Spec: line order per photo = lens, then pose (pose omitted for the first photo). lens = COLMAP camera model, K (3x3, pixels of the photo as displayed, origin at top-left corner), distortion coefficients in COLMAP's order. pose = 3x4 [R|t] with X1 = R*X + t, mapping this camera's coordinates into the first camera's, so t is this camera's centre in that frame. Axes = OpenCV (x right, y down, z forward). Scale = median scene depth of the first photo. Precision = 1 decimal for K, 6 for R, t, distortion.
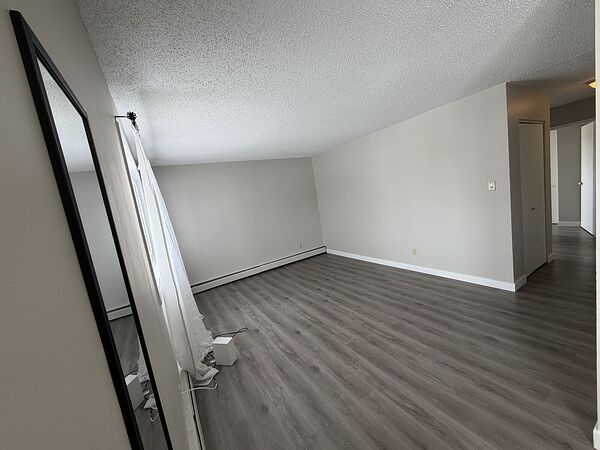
lens RADIAL K [[238.5, 0, 298.2], [0, 238.5, 226.0], [0, 0, 1]] dist [0.001500, 0.000247]
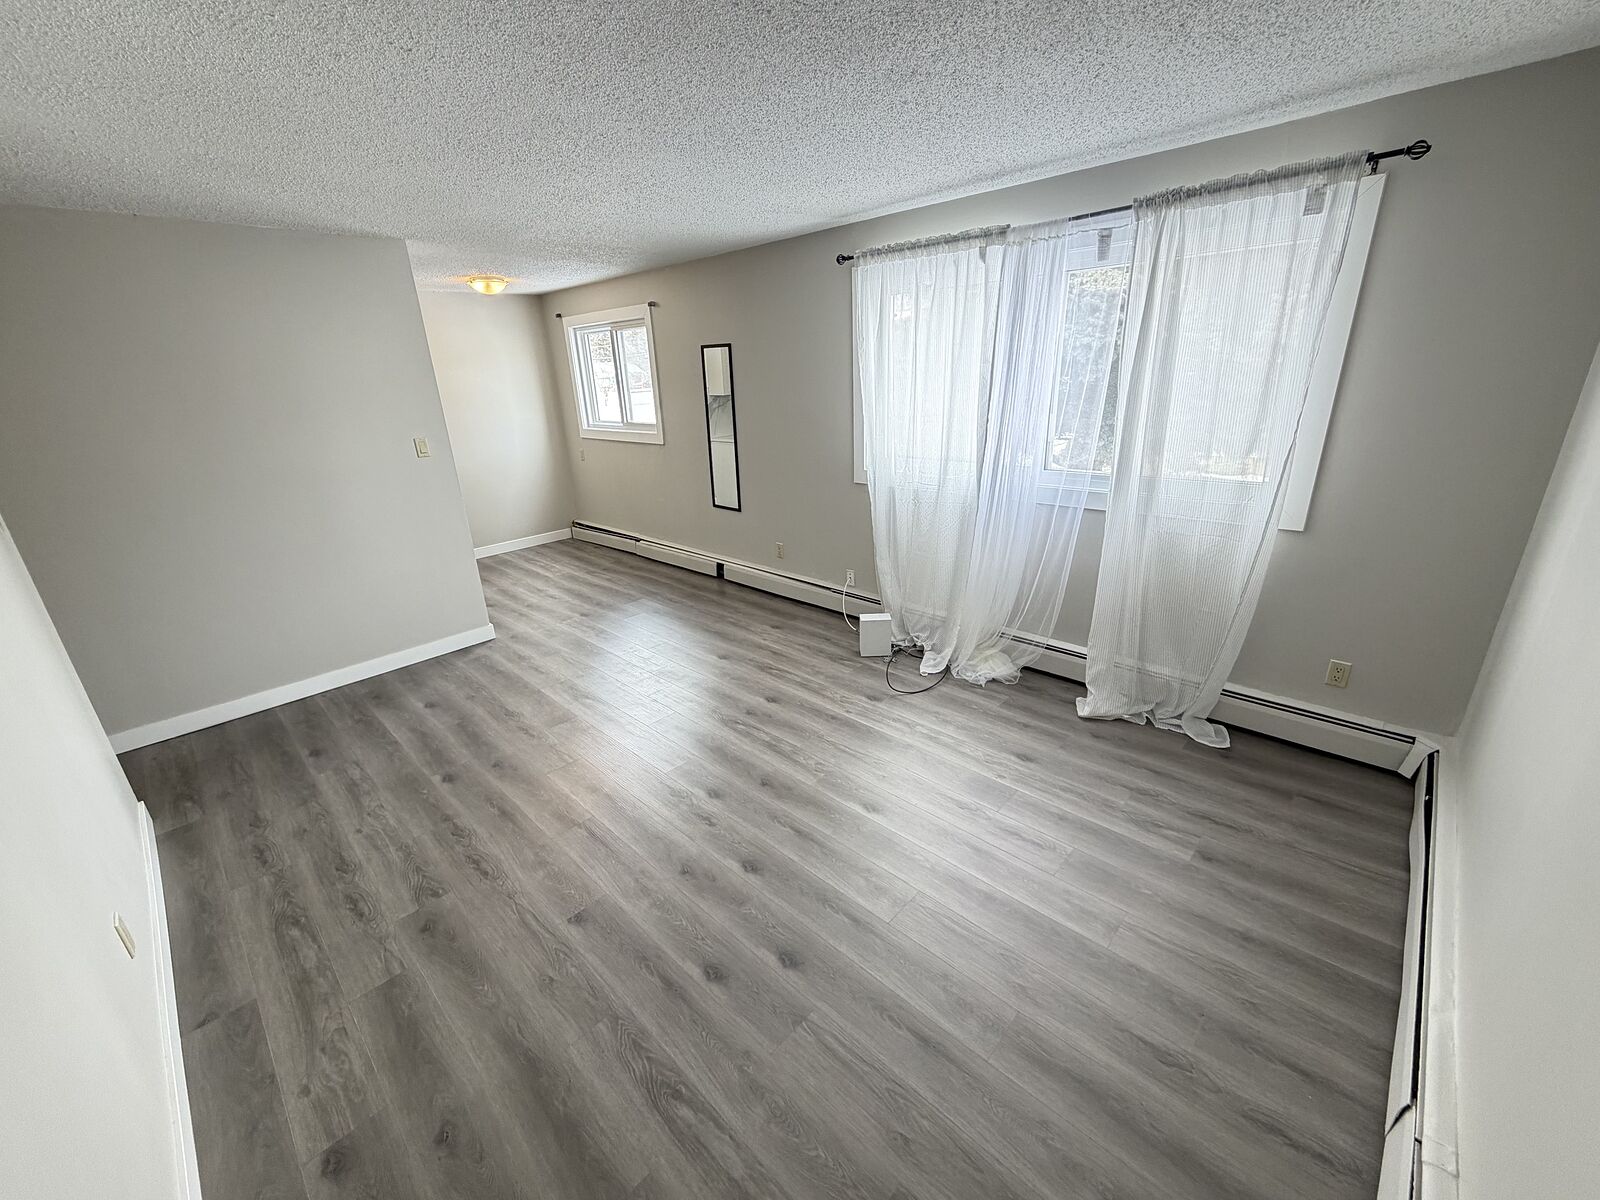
lens RADIAL K [[636.1, 0, 801.3], [0, 636.1, 602.3], [0, 0, 1]] dist [0.001500, 0.000247]
pose [[-0.945224, 0.269438, -0.184268, 0.102120], [0.149121, 0.858589, 0.490498, -0.261510], [0.290369, 0.436152, -0.851738, 1.669429]]
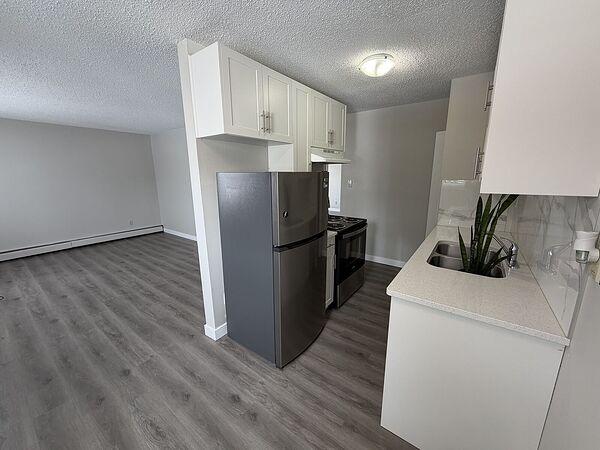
lens RADIAL K [[238.5, 0, 296.3], [0, 238.5, 224.4], [0, 0, 1]] dist [0.001500, 0.000247]
pose [[0.914352, 0.059938, 0.400461, 0.426998], [-0.079926, 0.996242, 0.033381, -0.000036], [-0.396955, -0.062529, 0.915706, -0.325786]]
